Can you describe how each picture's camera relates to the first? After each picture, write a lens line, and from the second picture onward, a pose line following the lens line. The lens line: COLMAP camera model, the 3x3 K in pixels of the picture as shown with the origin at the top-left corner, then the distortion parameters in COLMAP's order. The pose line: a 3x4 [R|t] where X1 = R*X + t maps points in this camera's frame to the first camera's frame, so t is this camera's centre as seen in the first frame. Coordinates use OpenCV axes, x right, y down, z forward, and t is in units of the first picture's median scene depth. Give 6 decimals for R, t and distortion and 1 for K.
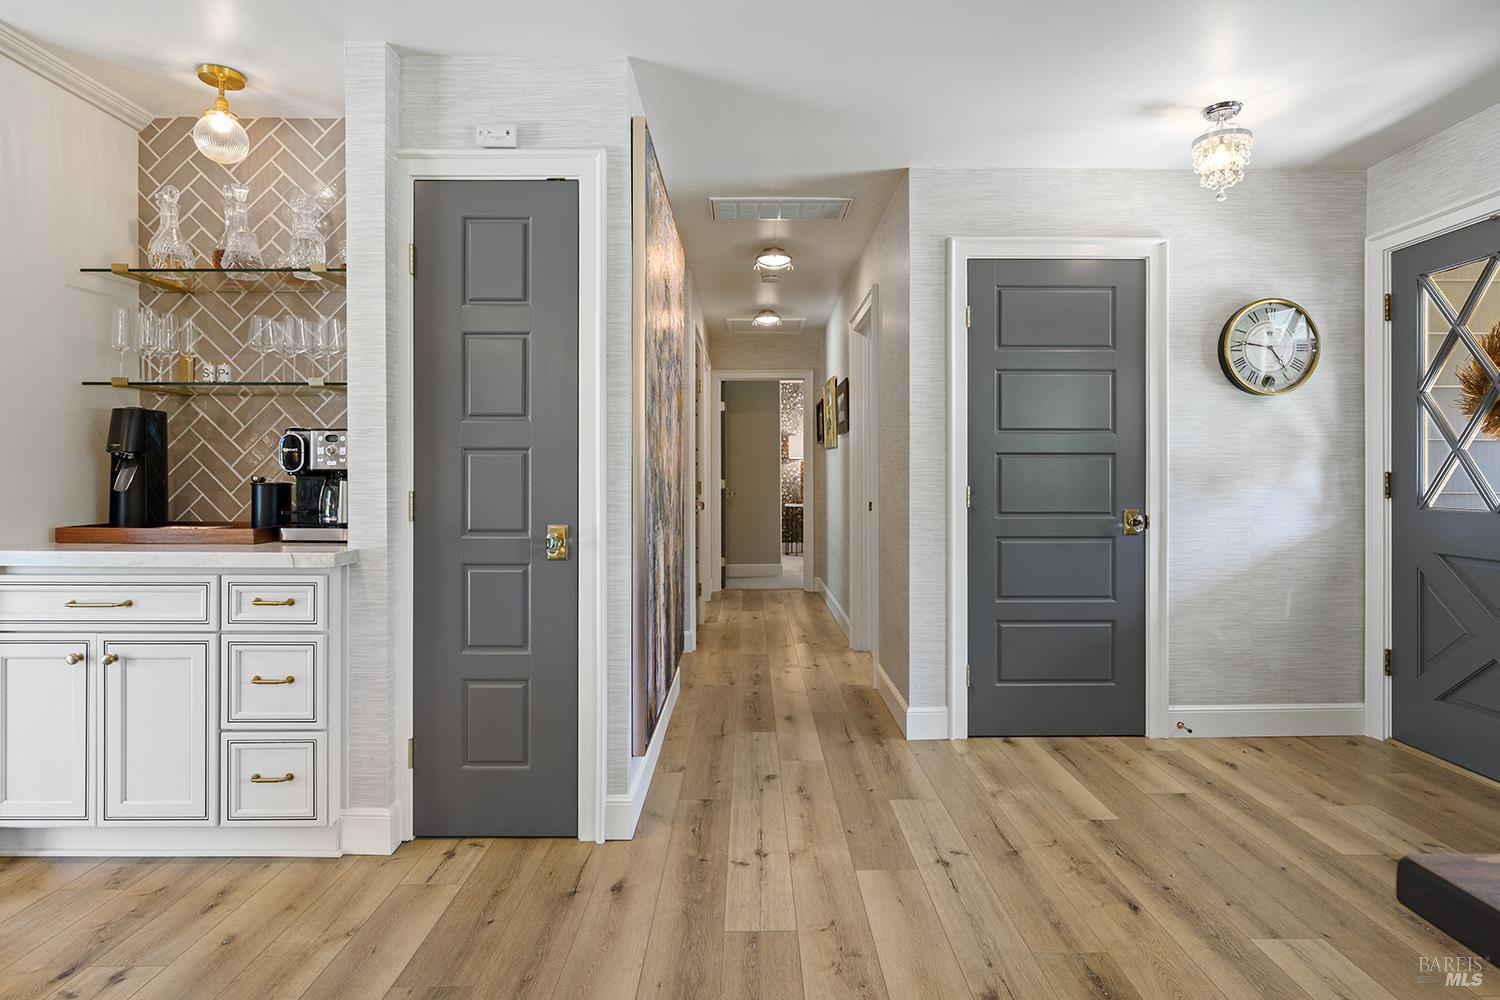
lens RADIAL K [[800.0, 0, 753.4], [0, 800.0, 471.4], [0, 0, 1]] dist [-0.003558, -0.001086]
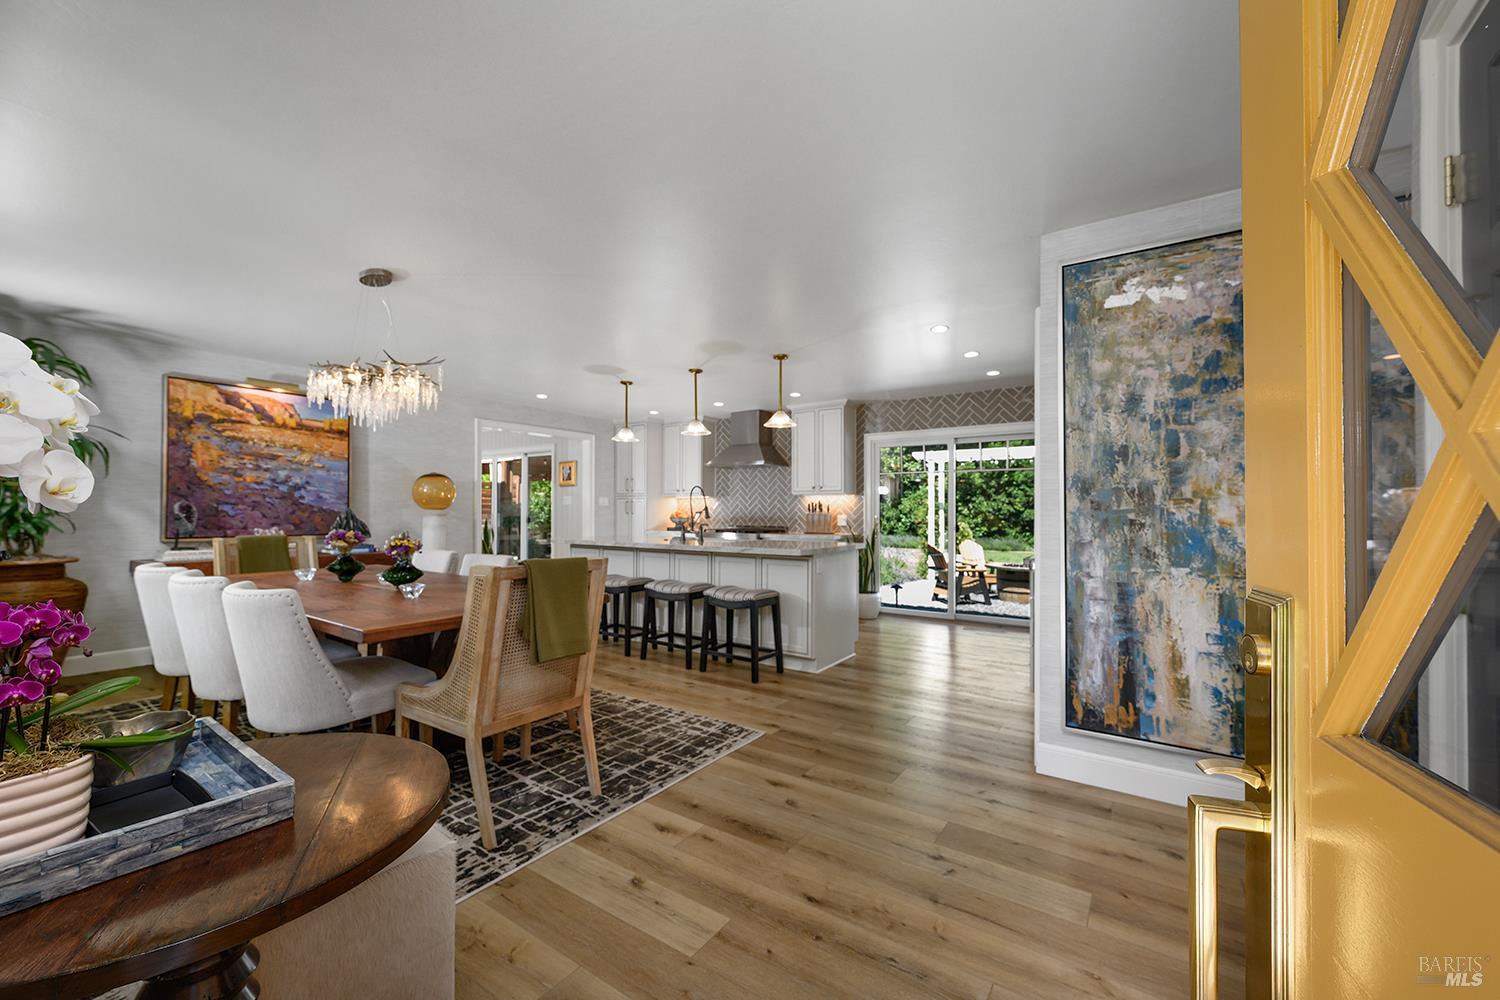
lens RADIAL K [[594.4, 0, 750.3], [0, 594.4, 506.0], [0, 0, 1]] dist [-0.000302, -0.000352]
pose [[-0.571381, -0.009317, -0.820632, 1.015149], [-0.000127, 0.999937, -0.011264, -0.013332], [0.820685, -0.006331, -0.571346, 1.164002]]
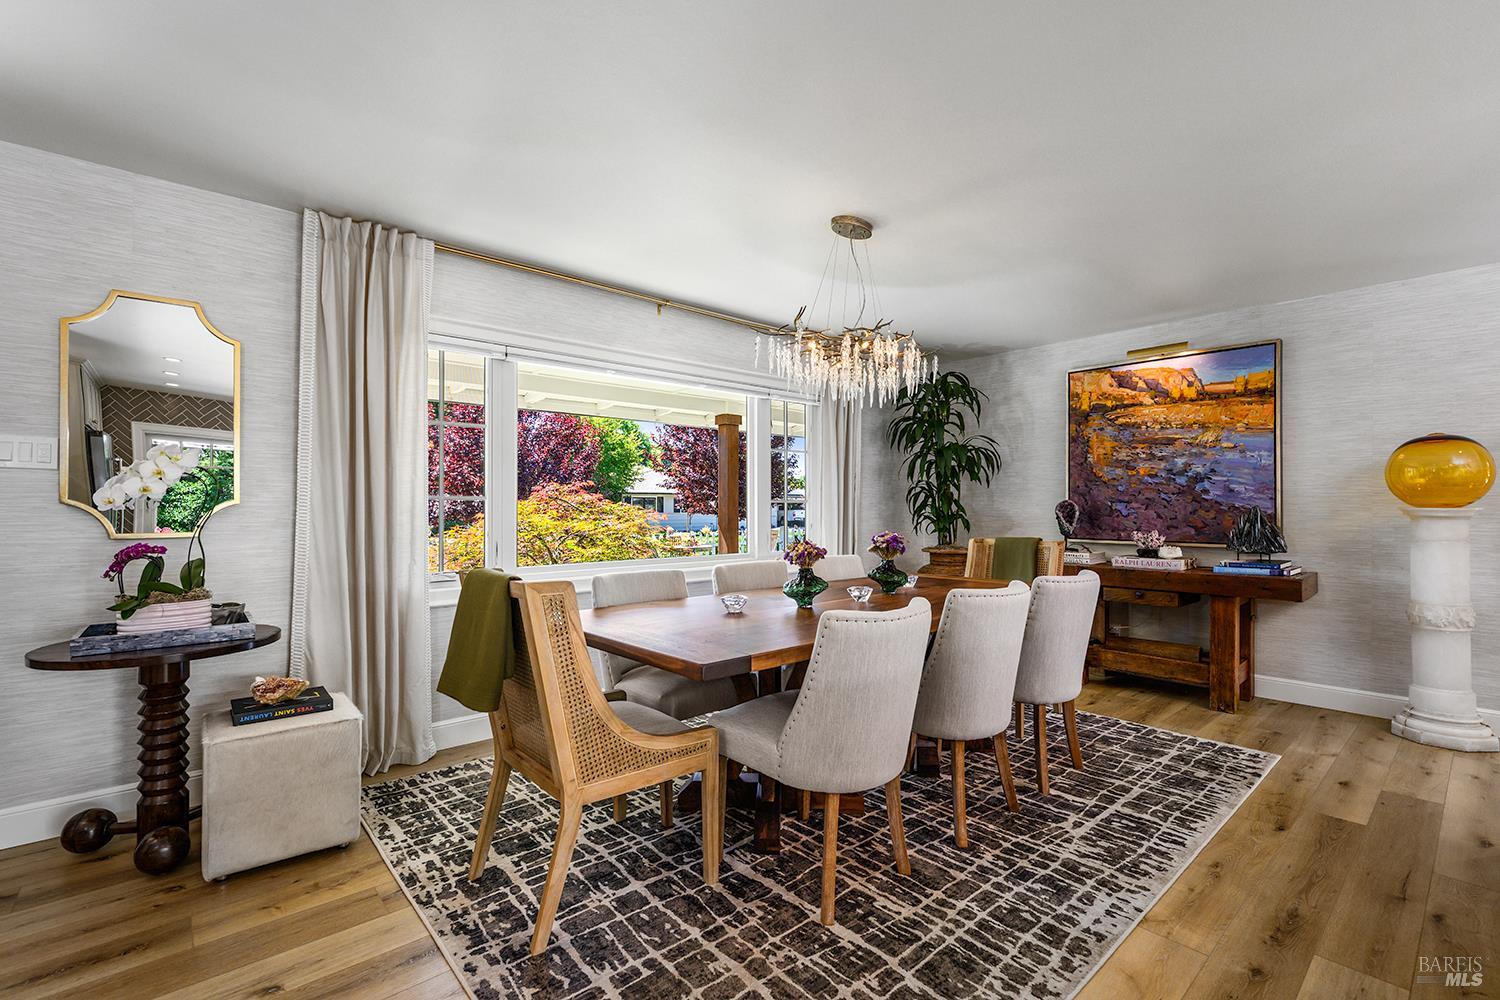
lens RADIAL K [[666.1, 0, 750.8], [0, 666.1, 503.4], [0, 0, 1]] dist [-0.001789, 0.000371]
pose [[-0.659689, 0.006933, 0.751507, -0.301078], [-0.001841, 0.999940, -0.010841, -0.014971], [-0.751537, -0.008535, -0.659636, 0.700763]]
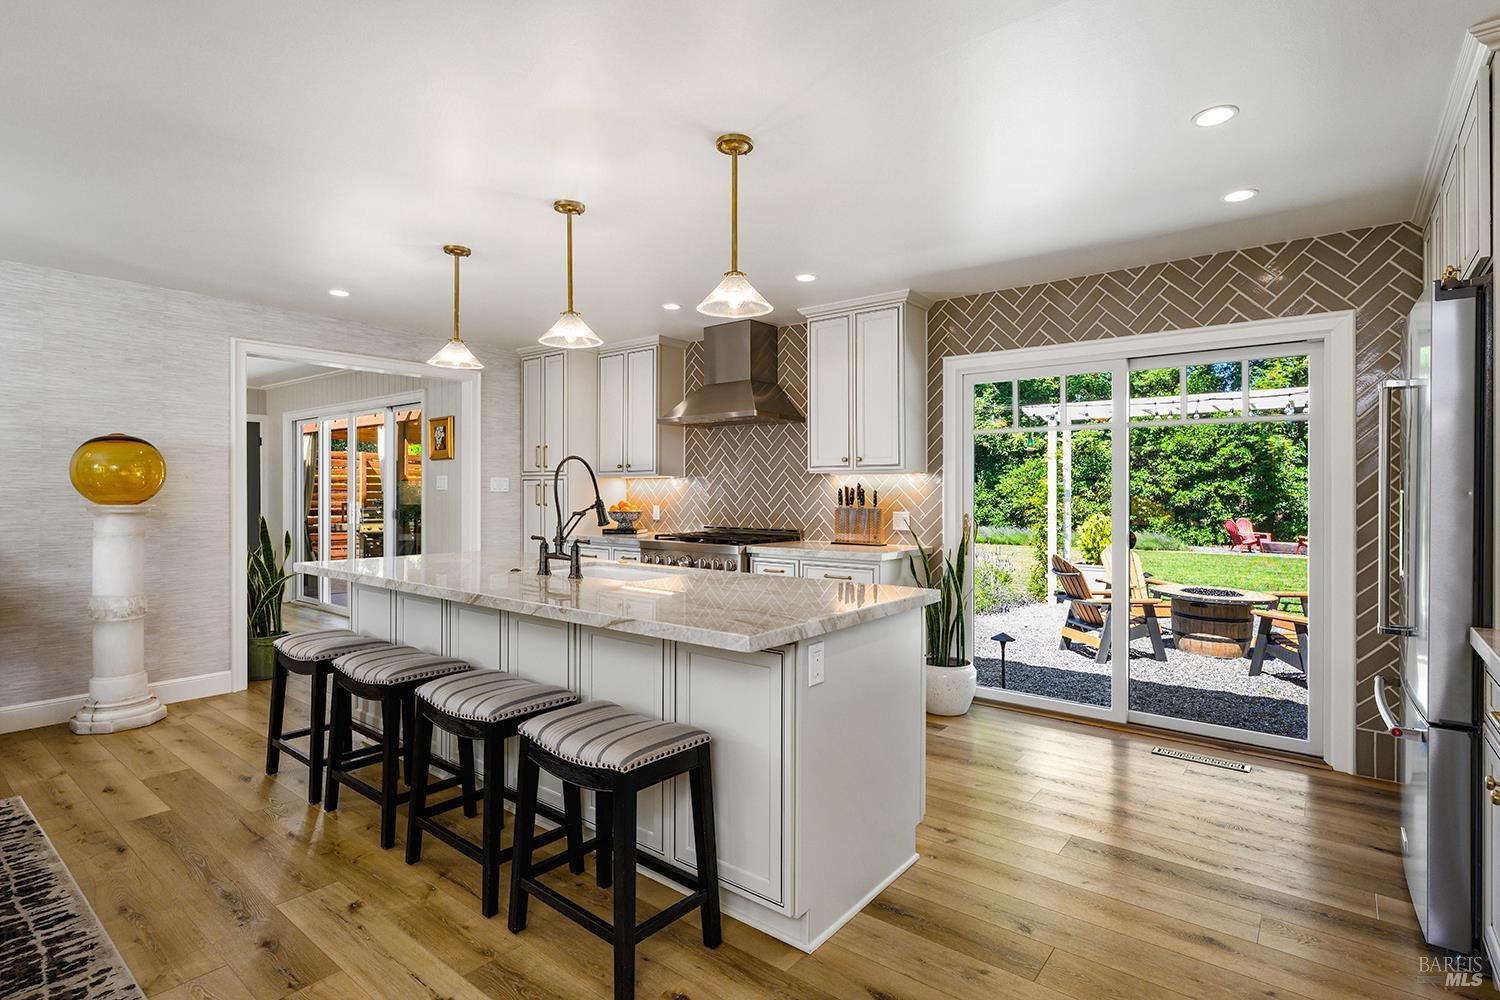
lens RADIAL K [[736.3, 0, 752.1], [0, 736.3, 489.6], [0, 0, 1]] dist [-0.002609, 0.000167]
pose [[-0.627991, -0.003268, -0.778213, 0.160077], [0.000270, 0.999990, -0.004417, -0.046901], [0.778220, -0.002984, -0.627984, 0.795211]]
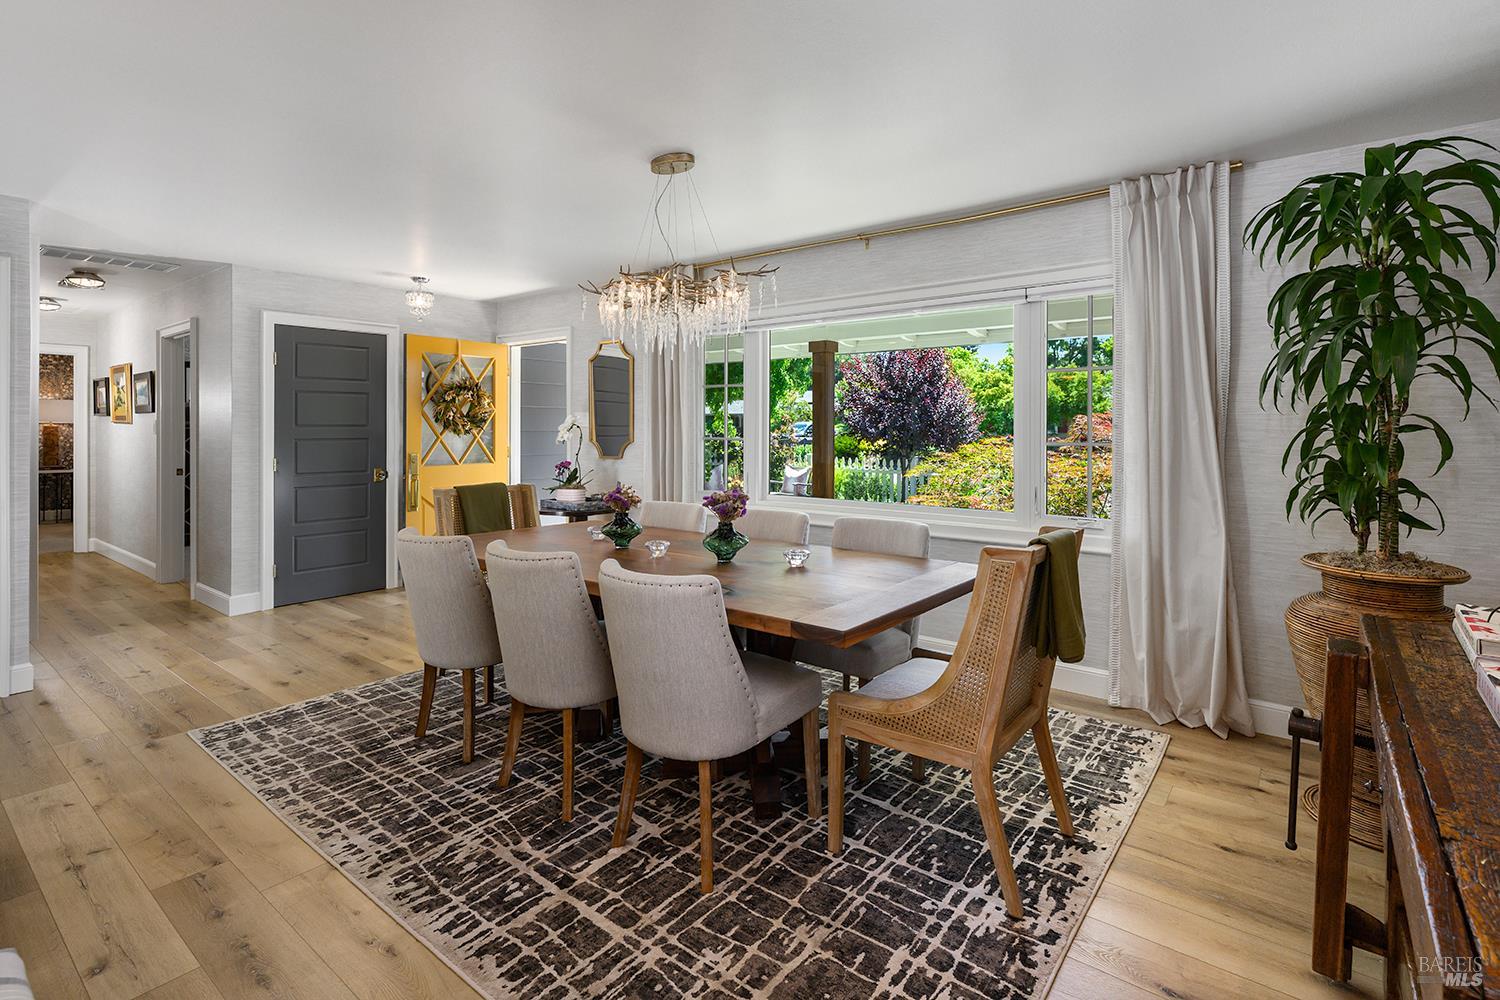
lens RADIAL K [[712.5, 0, 795.4], [0, 712.5, 429.5], [0, 0, 1]] dist [0.000473, -0.000289]
pose [[0.600732, 0.000438, 0.799450, -0.367343], [-0.005039, 0.999982, 0.003238, -0.071959], [-0.799434, -0.005974, 0.600724, -1.051881]]
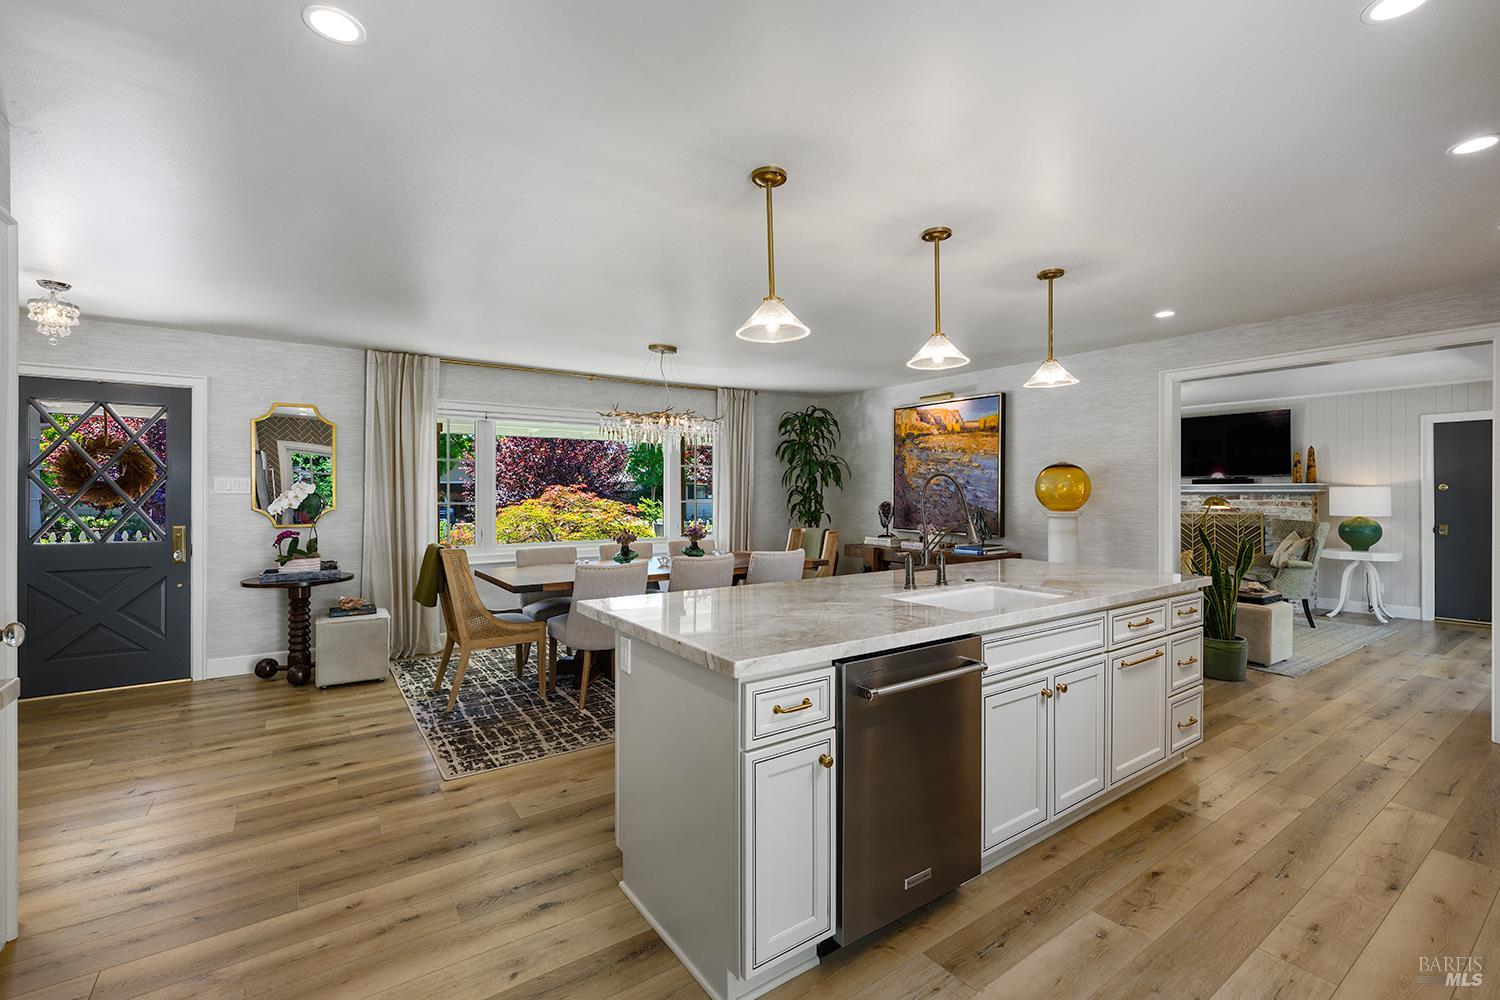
lens RADIAL K [[647.7, 0, 754.9], [0, 647.7, 492.9], [0, 0, 1]] dist [0.000804, 0.000304]
pose [[-0.570239, 0.001682, 0.821477, -1.303168], [-0.002318, 0.999991, -0.003656, -0.069526], [-0.821475, -0.003989, -0.570230, 0.689186]]
